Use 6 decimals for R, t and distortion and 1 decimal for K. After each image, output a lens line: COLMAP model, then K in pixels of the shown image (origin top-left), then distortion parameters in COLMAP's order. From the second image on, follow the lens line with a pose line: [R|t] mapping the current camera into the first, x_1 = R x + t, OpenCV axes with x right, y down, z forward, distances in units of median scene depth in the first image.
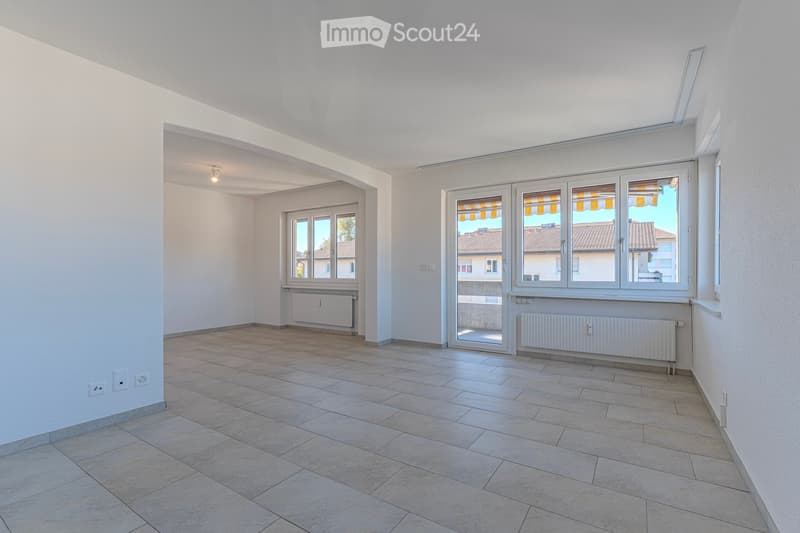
lens RADIAL K [[366.6, 0, 402.2], [0, 366.6, 271.3], [0, 0, 1]] dist [-0.008212, 0.000743]
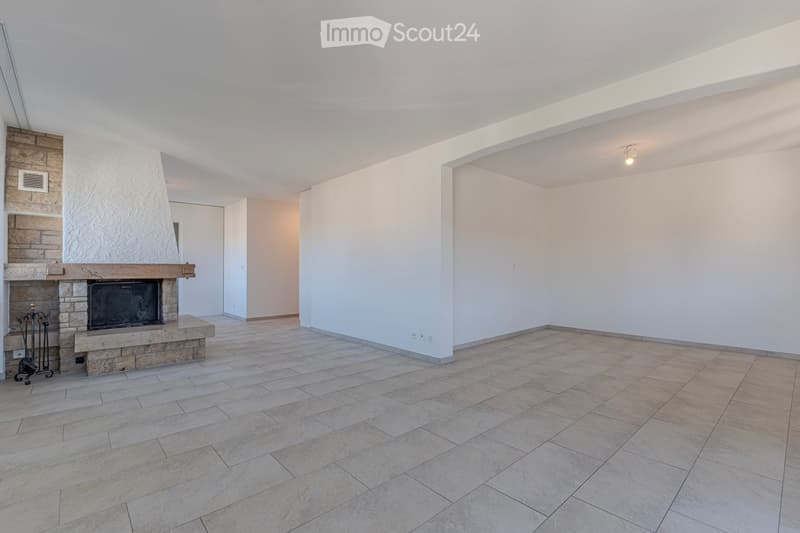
lens RADIAL K [[366.6, 0, 400.0], [0, 366.6, 265.9], [0, 0, 1]] dist [-0.008212, 0.000743]
pose [[-0.257857, -0.003121, -0.966178, 0.491953], [0.000800, 0.999994, -0.003444, -0.003143], [0.966183, -0.001661, -0.257853, 0.761195]]
